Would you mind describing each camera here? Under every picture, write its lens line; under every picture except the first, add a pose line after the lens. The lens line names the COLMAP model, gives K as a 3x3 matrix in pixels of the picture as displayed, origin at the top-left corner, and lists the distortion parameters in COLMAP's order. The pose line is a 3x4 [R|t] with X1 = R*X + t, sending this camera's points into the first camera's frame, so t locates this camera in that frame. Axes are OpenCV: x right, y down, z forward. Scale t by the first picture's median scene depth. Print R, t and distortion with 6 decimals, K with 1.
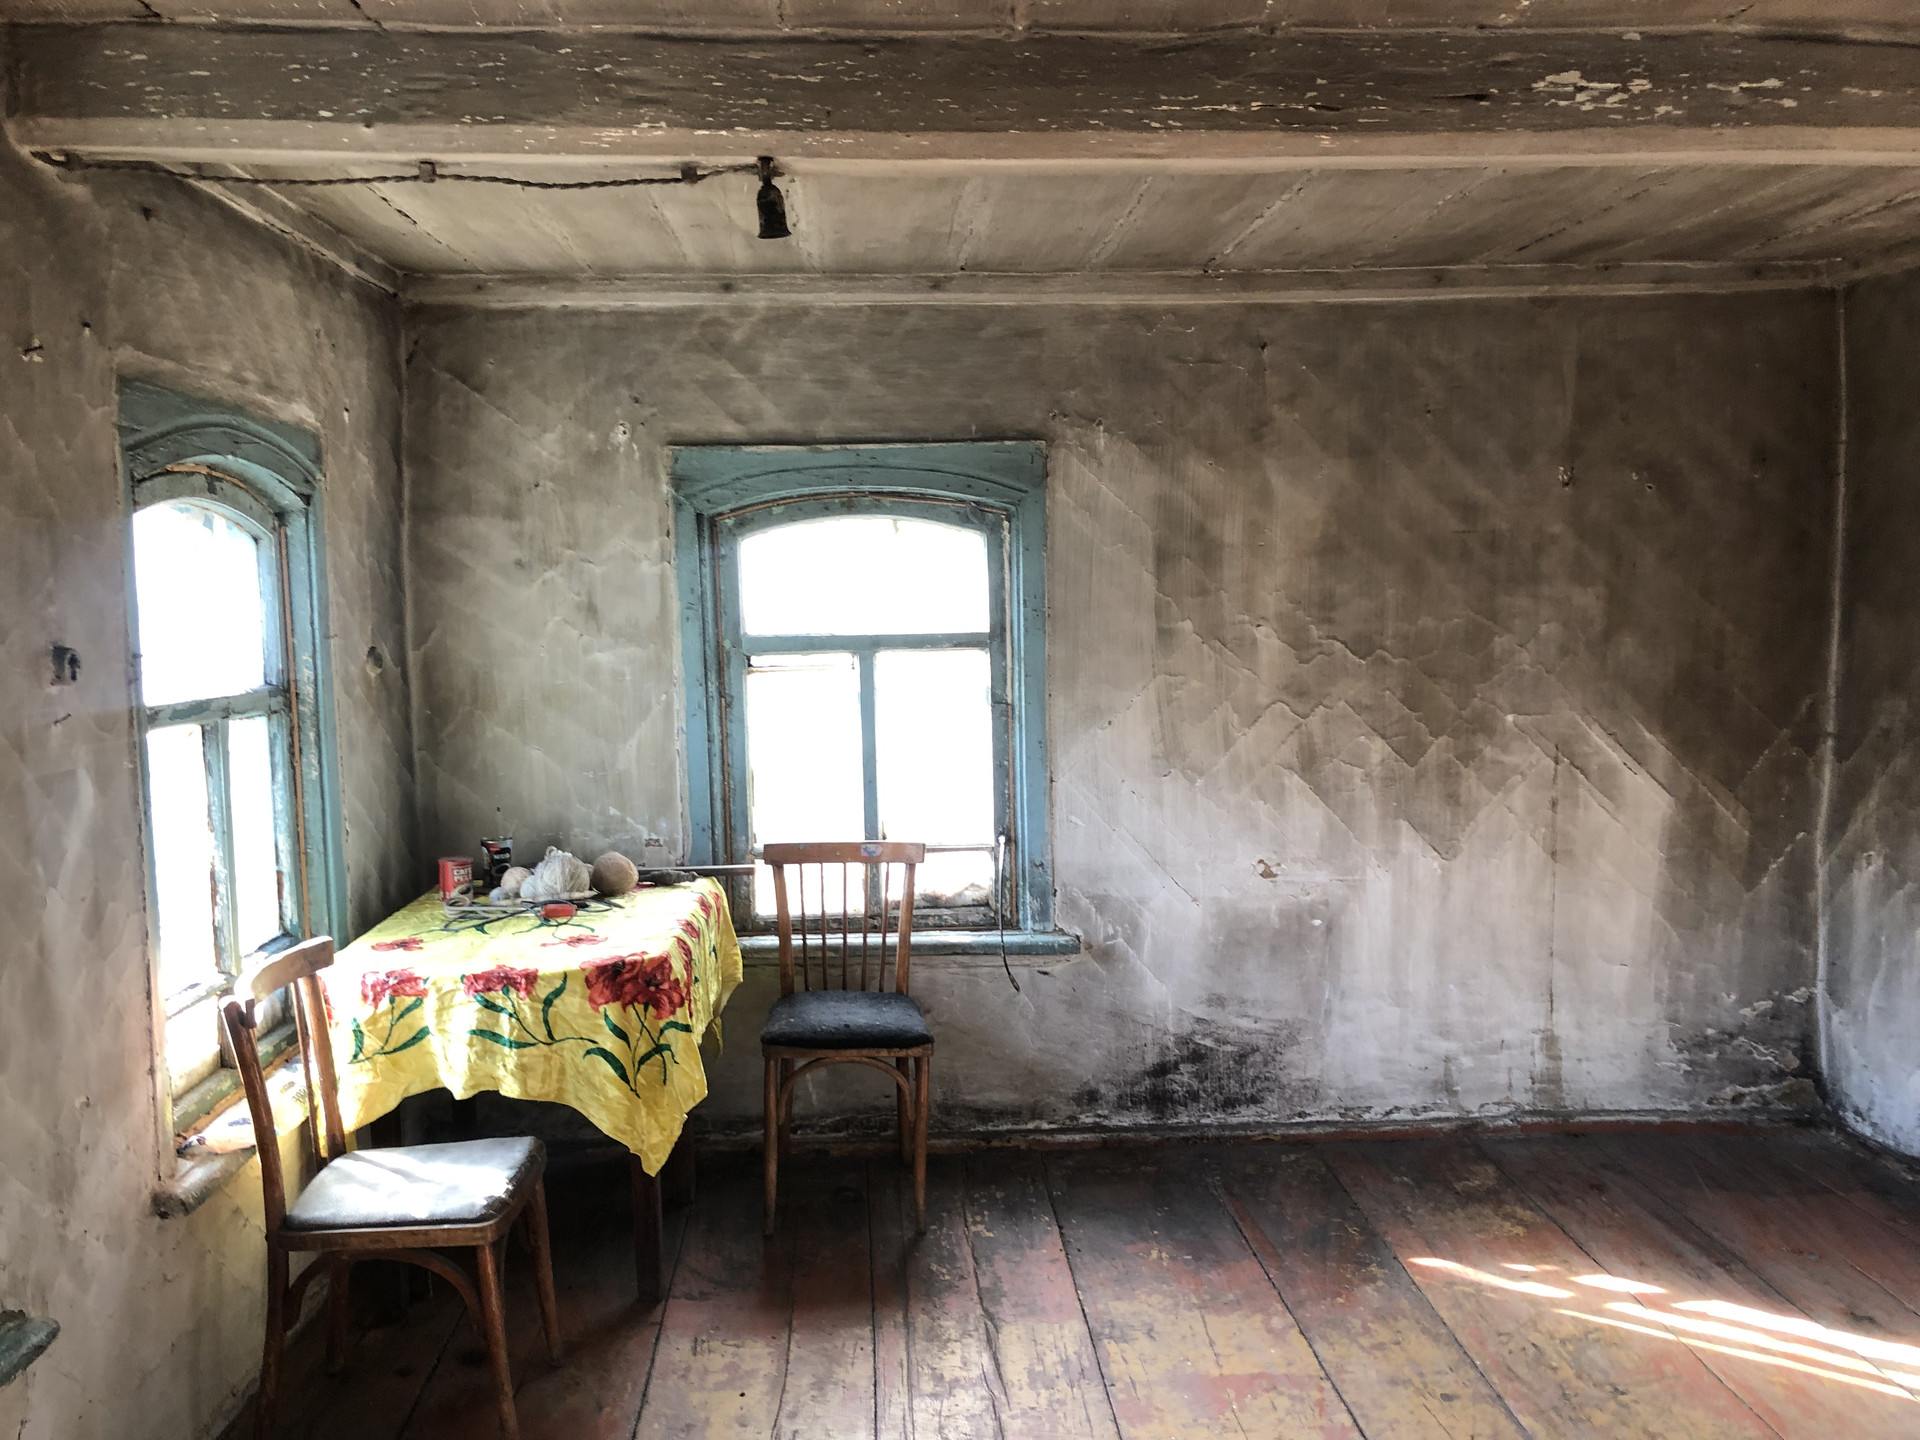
lens RADIAL K [[1575.2, 0, 950.6], [0, 1575.2, 724.5], [0, 0, 1]] dist [0.068962, -0.066975]
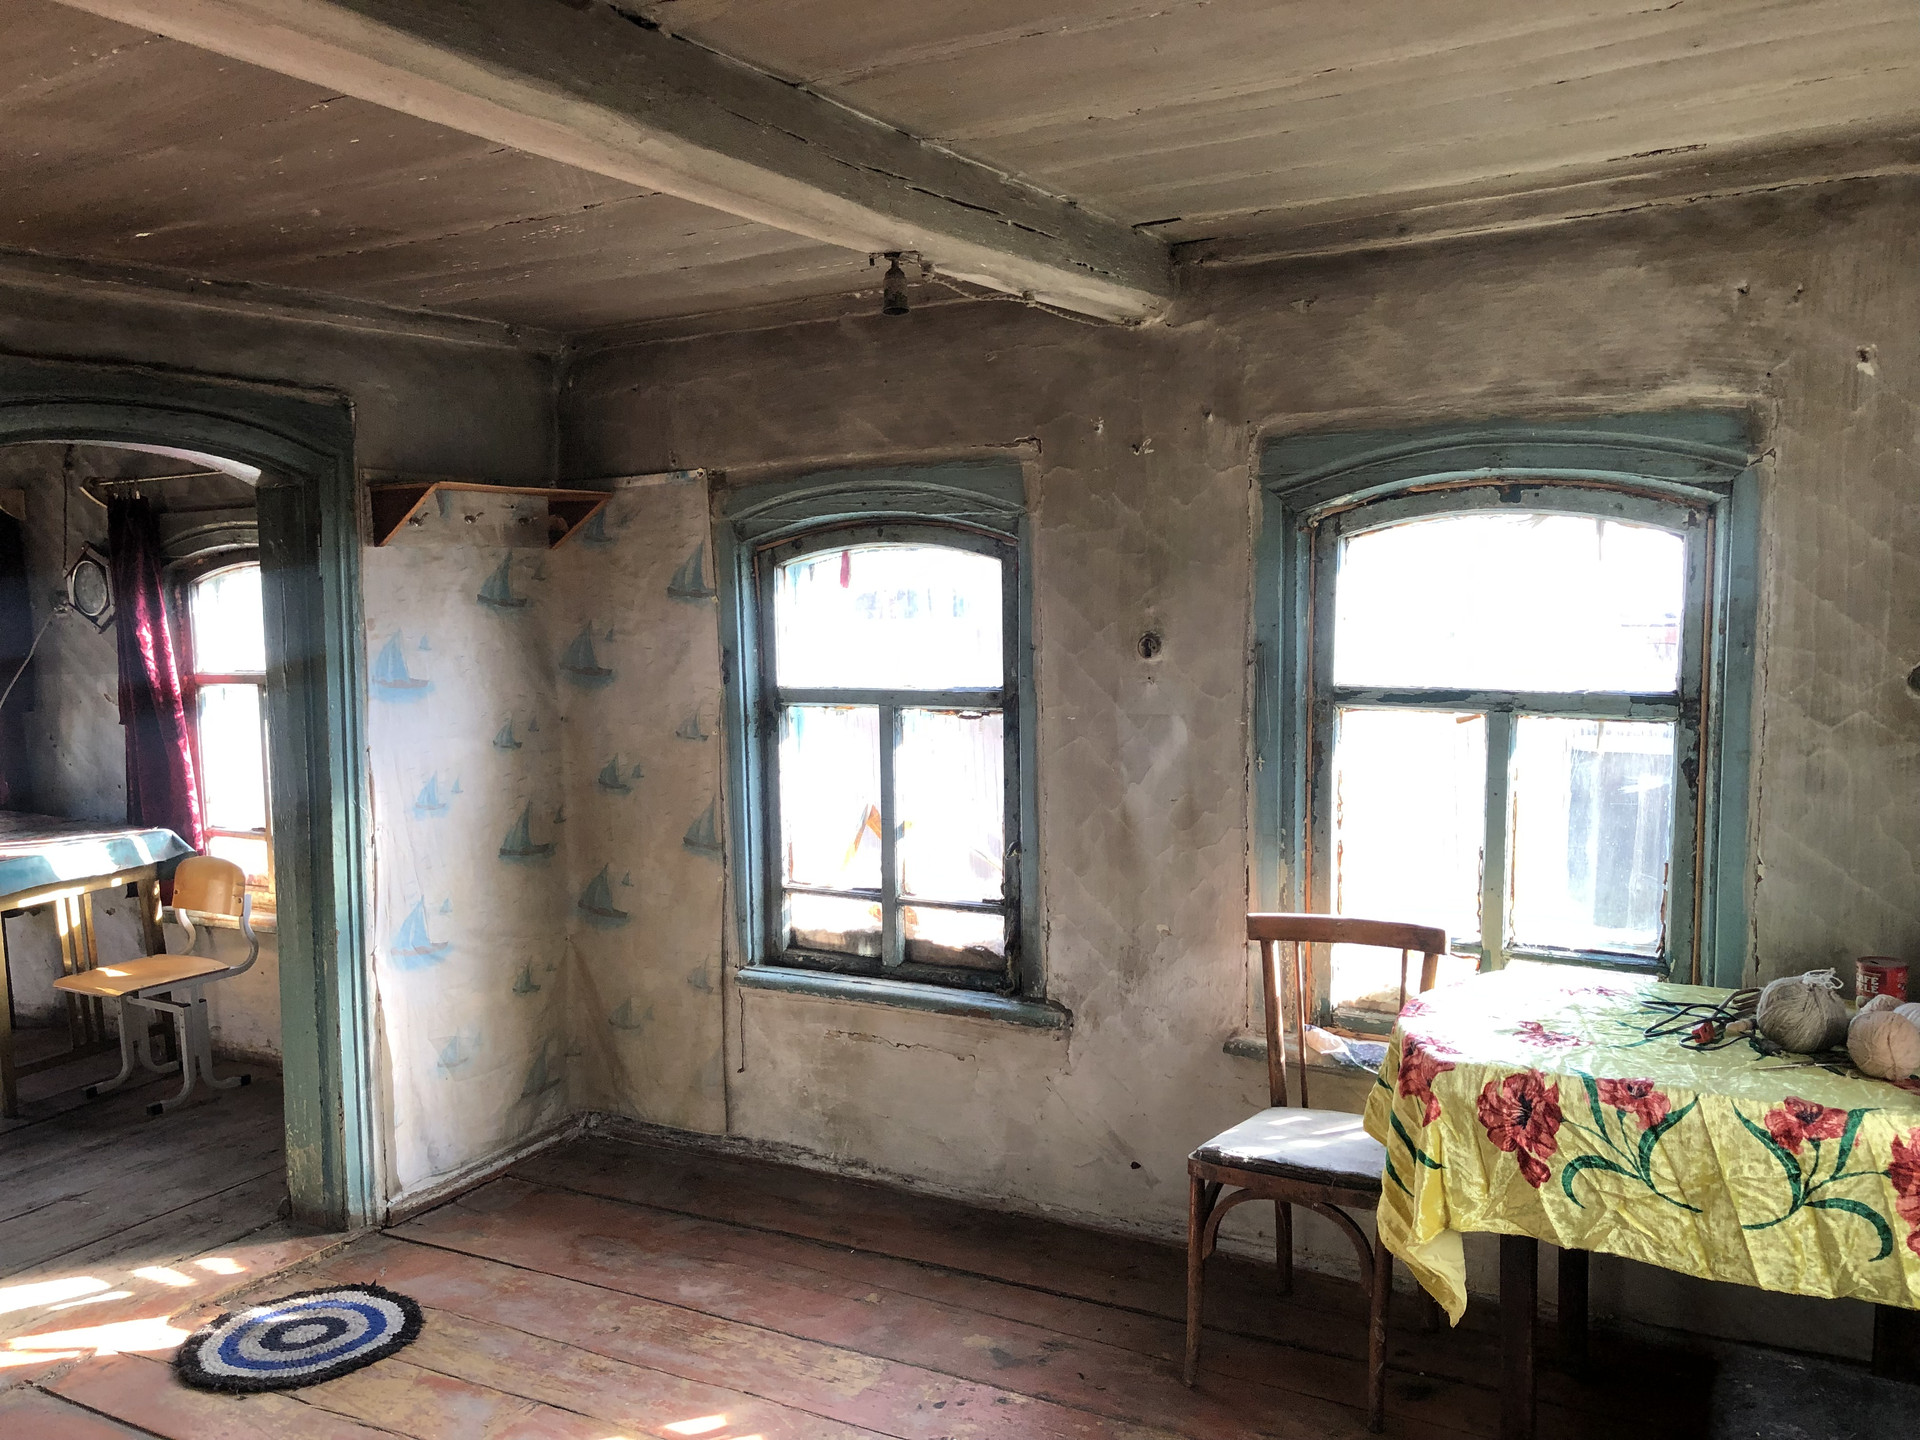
lens RADIAL K [[1575.2, 0, 950.6], [0, 1575.2, 724.5], [0, 0, 1]] dist [0.068962, -0.066975]
pose [[-0.555683, 0.108957, -0.824224, 0.537374], [-0.042482, 0.986359, 0.159032, -0.127686], [0.830308, 0.123386, -0.543474, 1.083766]]
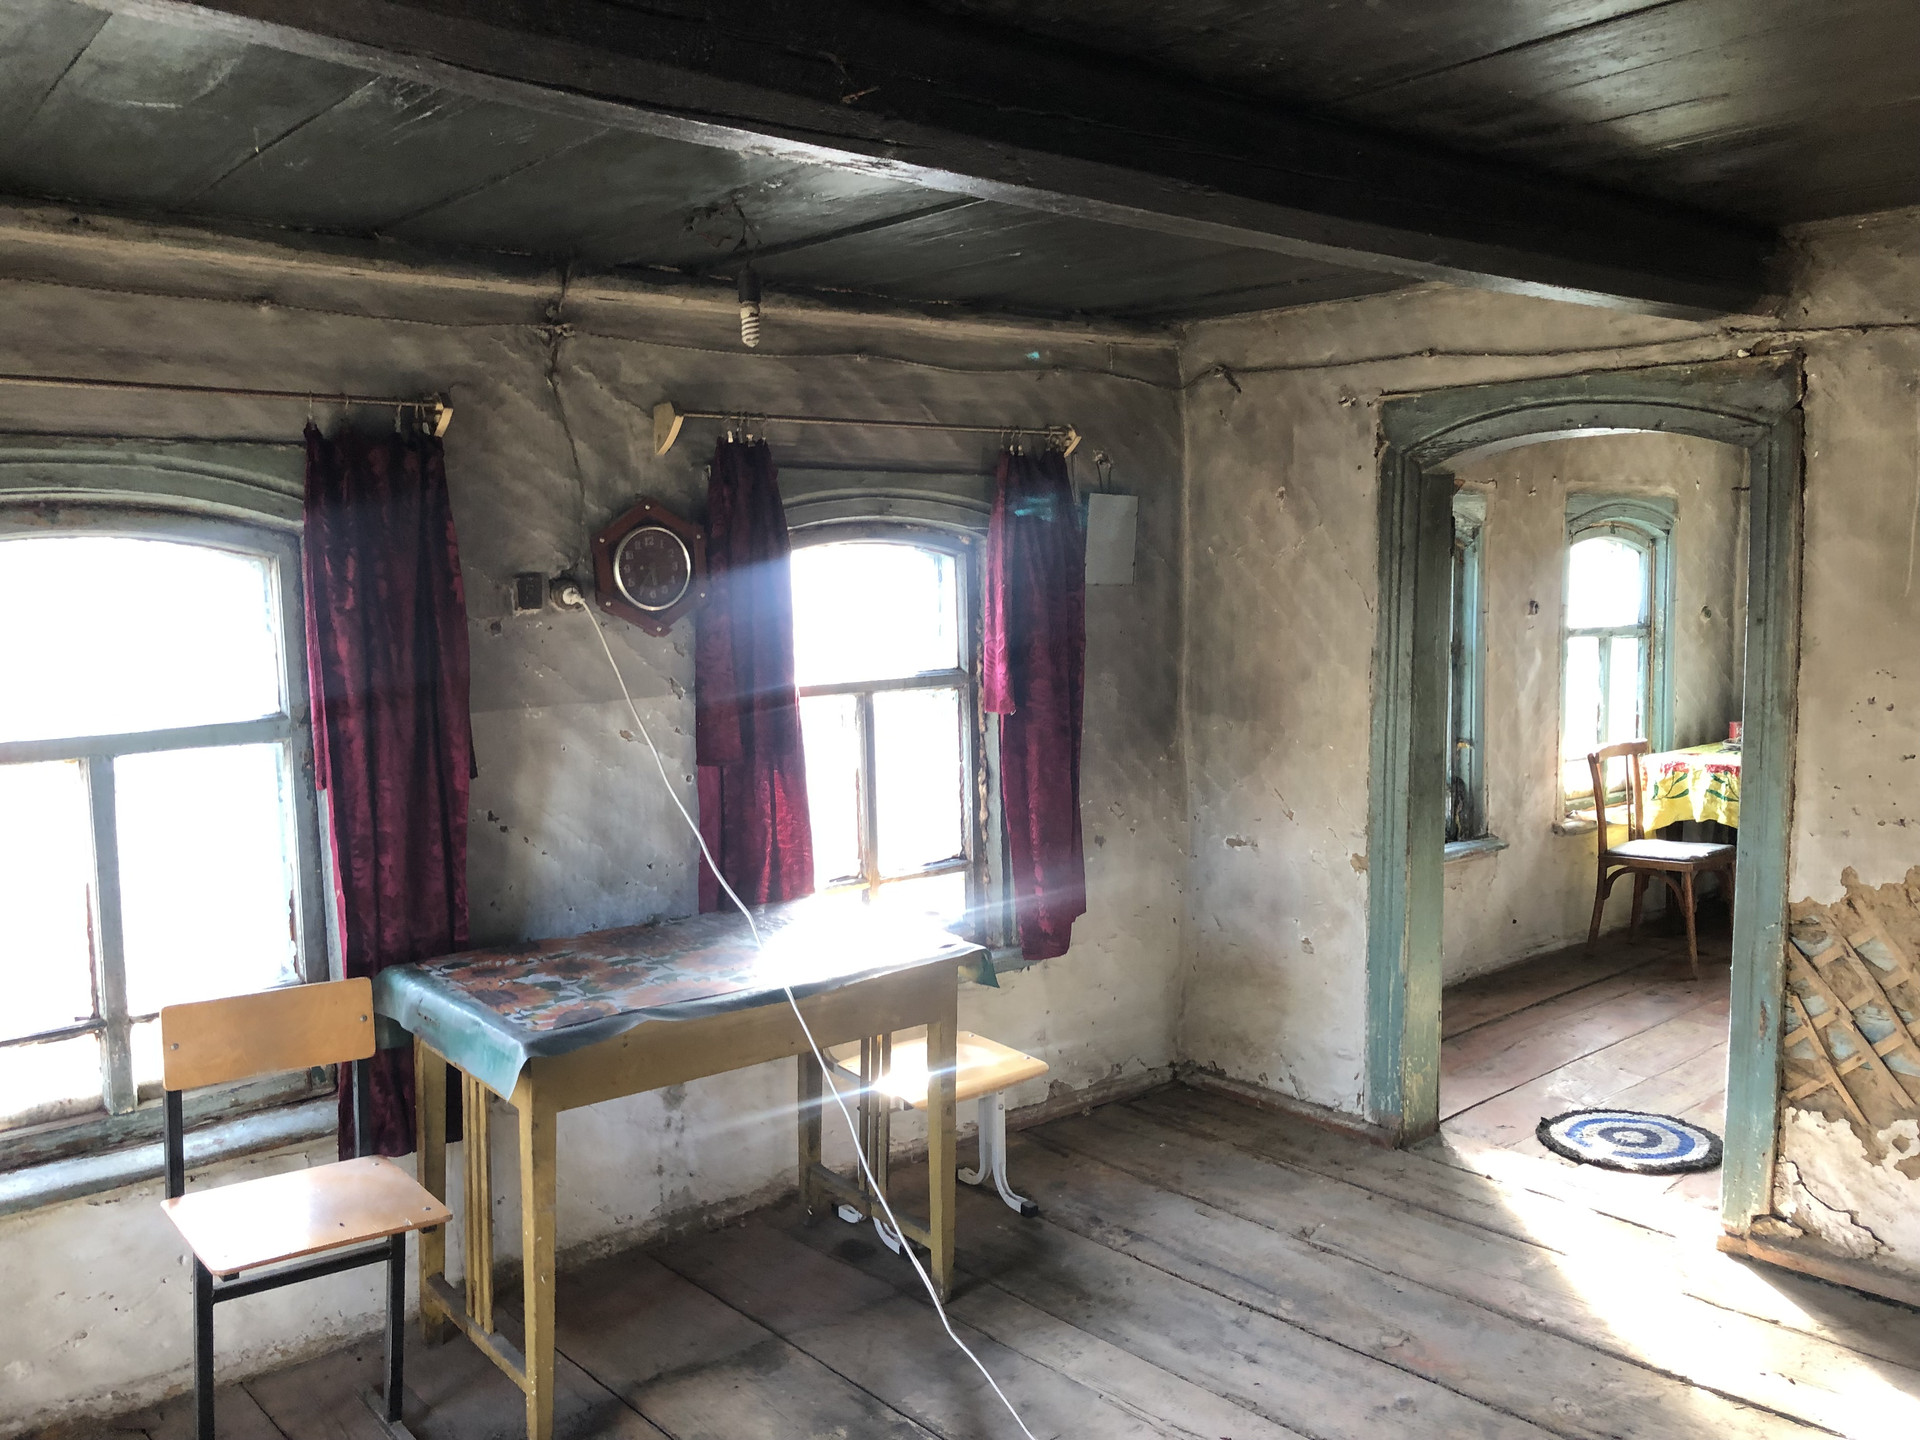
lens RADIAL K [[1575.2, 0, 950.6], [0, 1575.2, 724.5], [0, 0, 1]] dist [0.068962, -0.066975]
pose [[0.606089, 0.079926, -0.791371, 0.630246], [-0.066083, 0.996559, 0.050038, 0.057772], [0.792647, 0.021969, 0.609285, -0.897947]]
